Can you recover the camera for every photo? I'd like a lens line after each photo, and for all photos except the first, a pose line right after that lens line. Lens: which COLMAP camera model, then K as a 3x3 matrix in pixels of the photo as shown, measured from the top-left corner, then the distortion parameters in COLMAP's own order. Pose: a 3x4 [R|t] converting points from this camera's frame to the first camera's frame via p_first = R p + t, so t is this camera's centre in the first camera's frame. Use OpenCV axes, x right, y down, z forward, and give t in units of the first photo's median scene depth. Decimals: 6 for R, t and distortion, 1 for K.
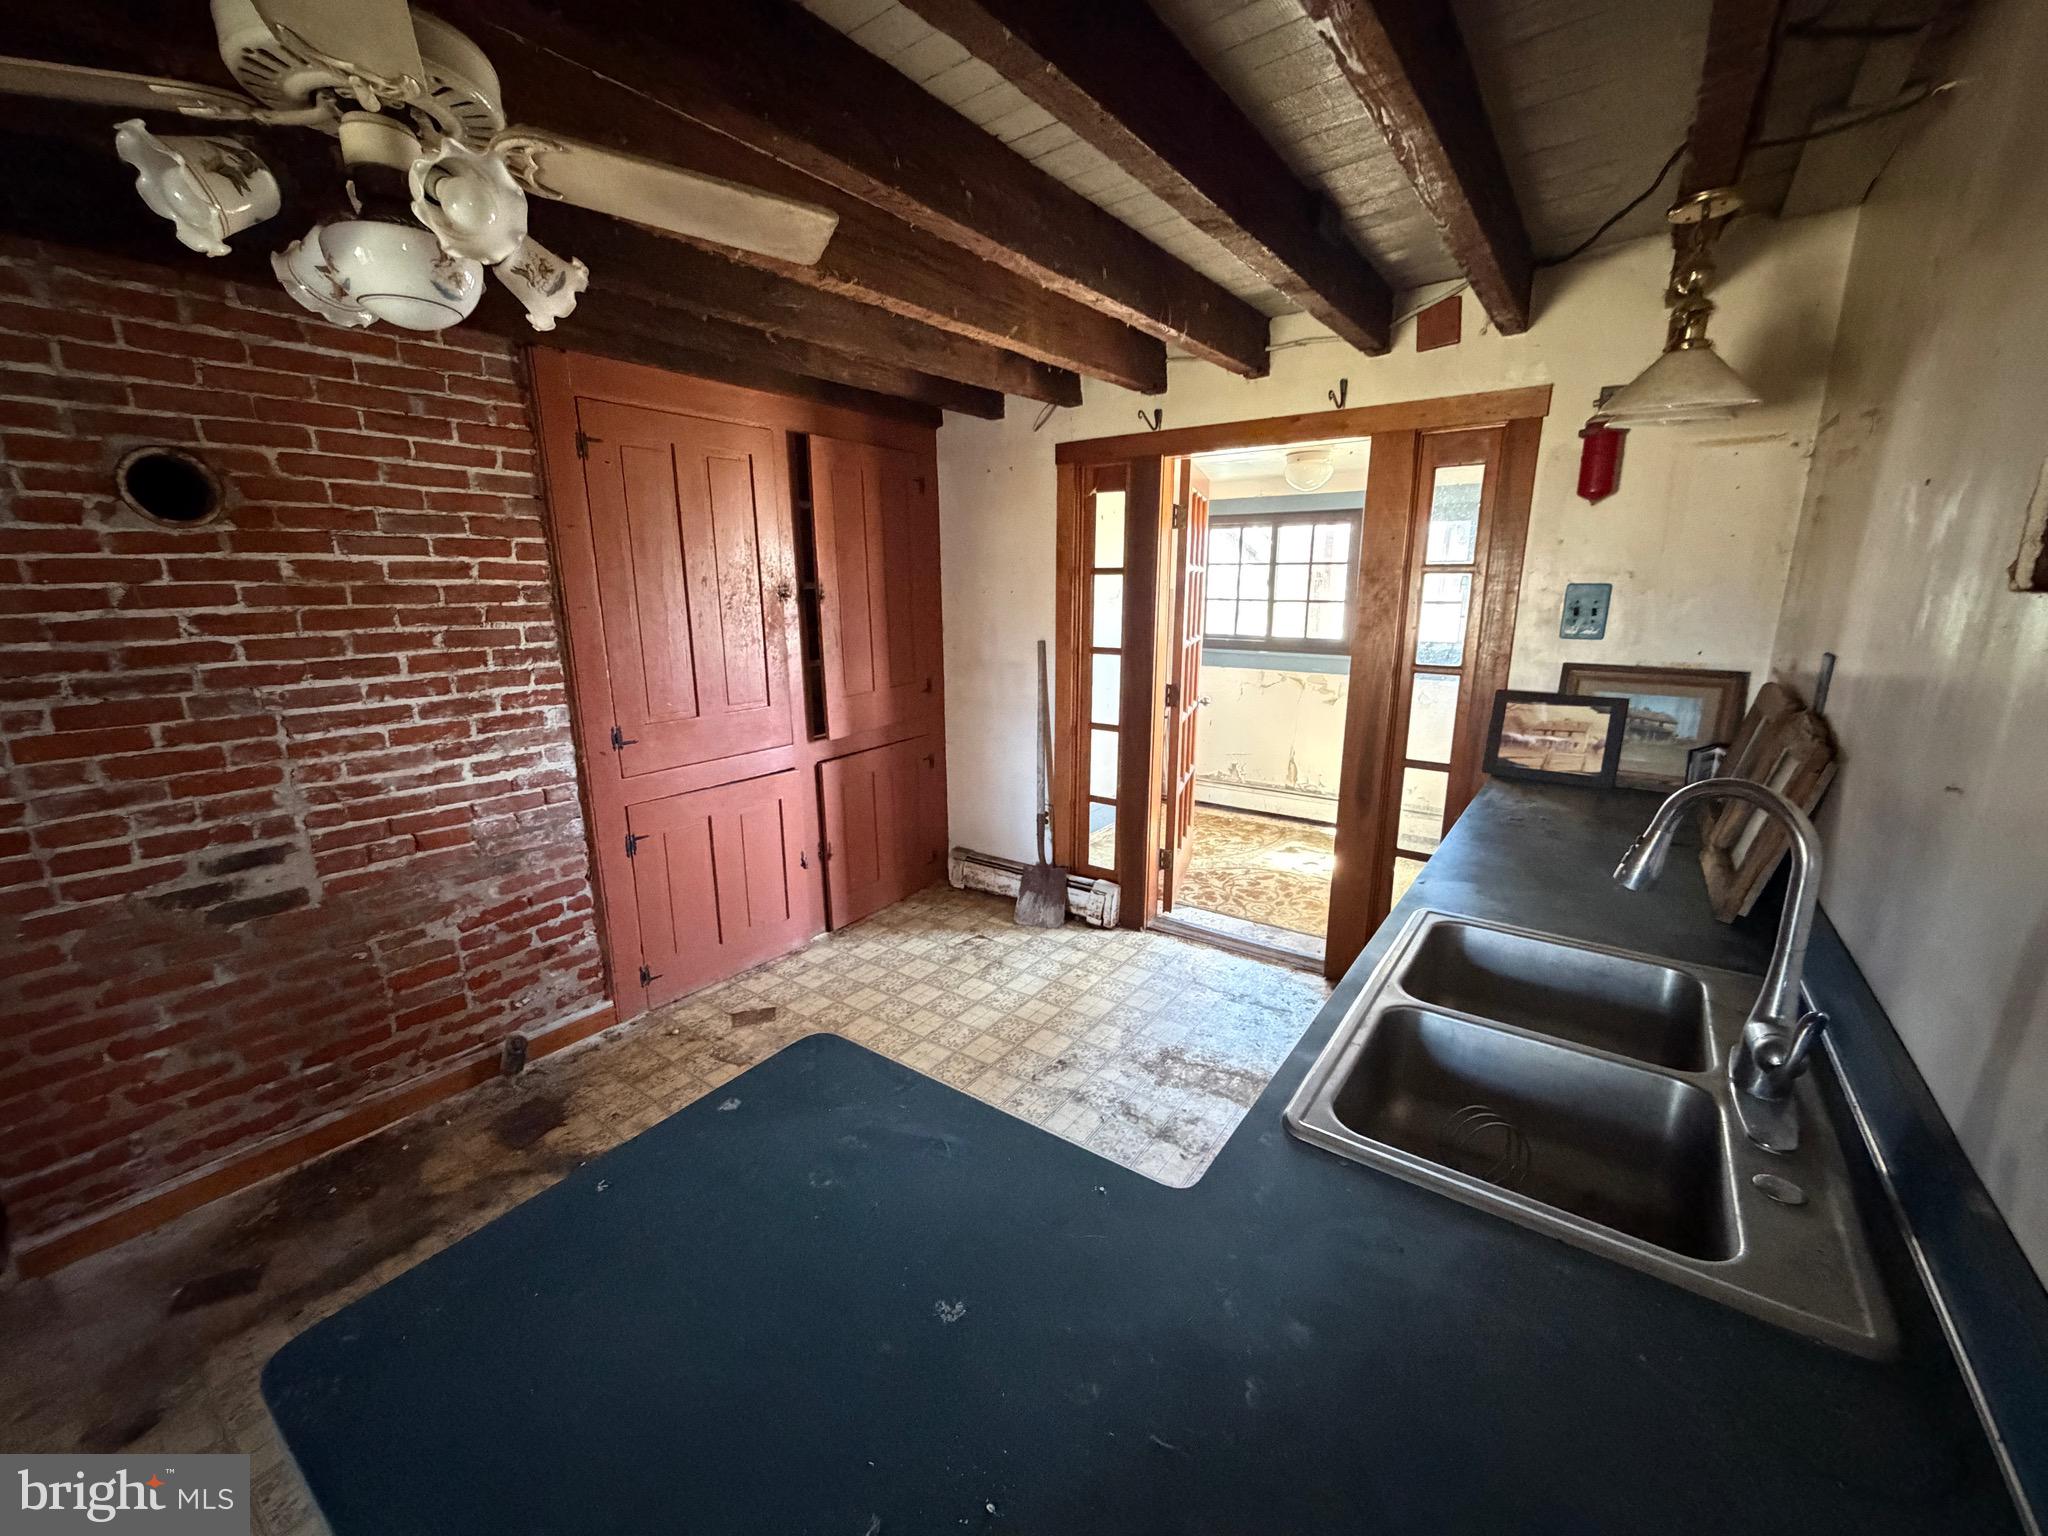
lens RADIAL K [[811.6, 0, 1023.8], [0, 811.6, 770.4], [0, 0, 1]] dist [0.003042, -0.000006]
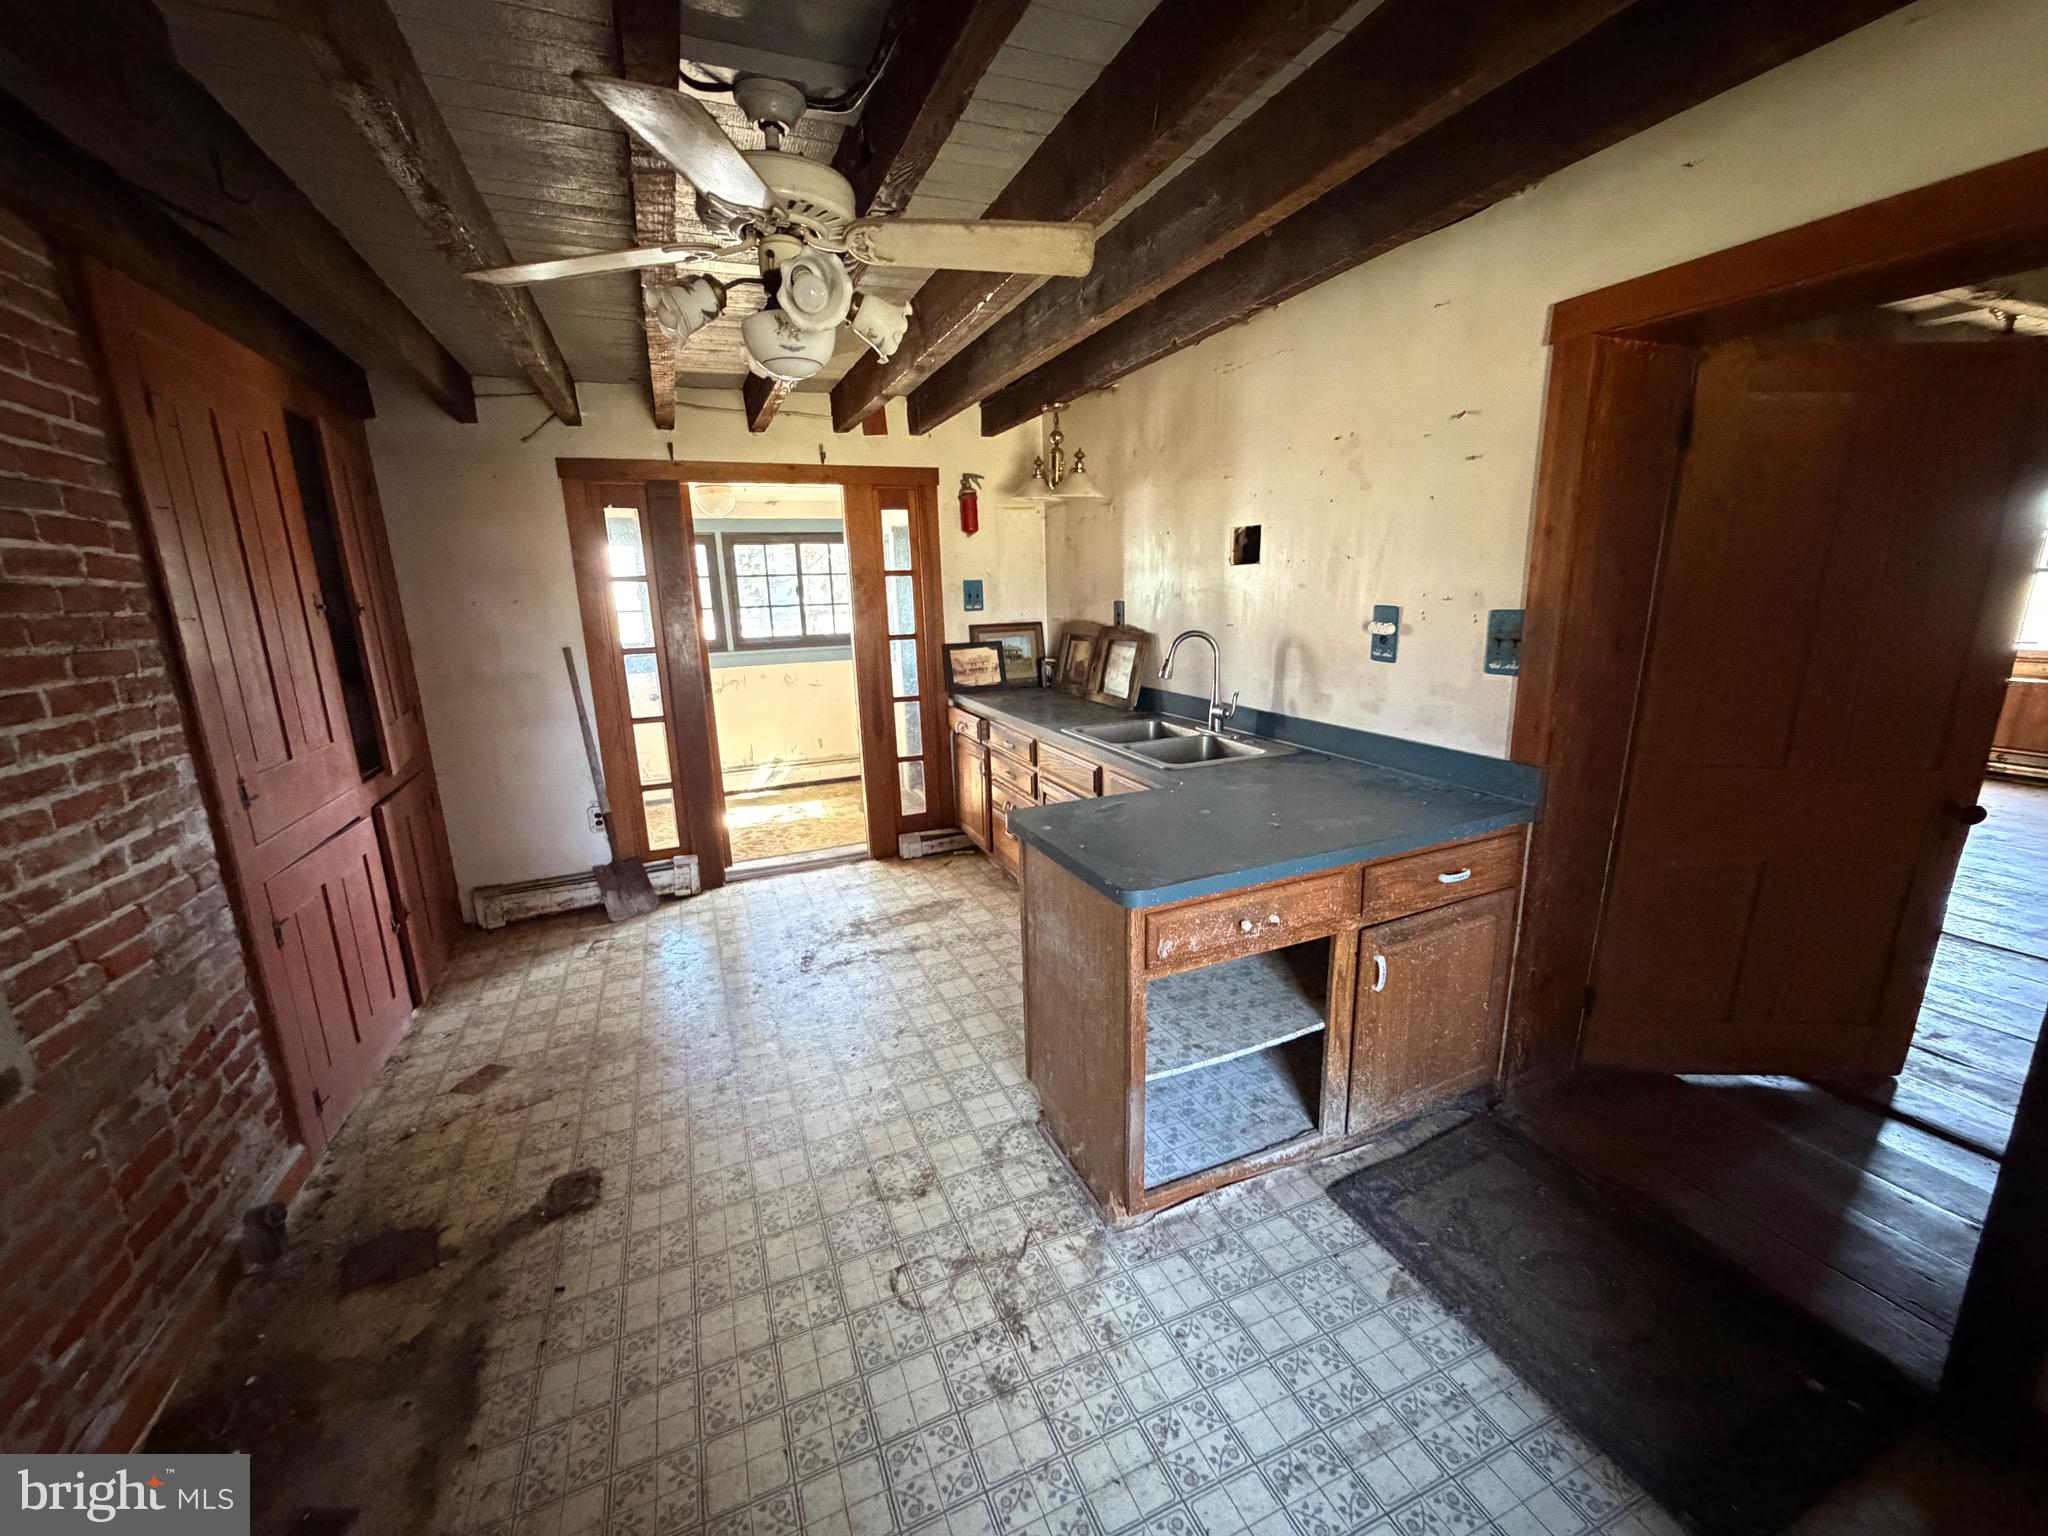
lens RADIAL K [[811.6, 0, 1021.3], [0, 811.6, 769.2], [0, 0, 1]] dist [0.003042, -0.000006]
pose [[0.508927, -0.198840, 0.837530, -0.743933], [0.226777, 0.969555, 0.092383, 0.031837], [-0.830401, 0.142916, 0.538525, -0.003946]]
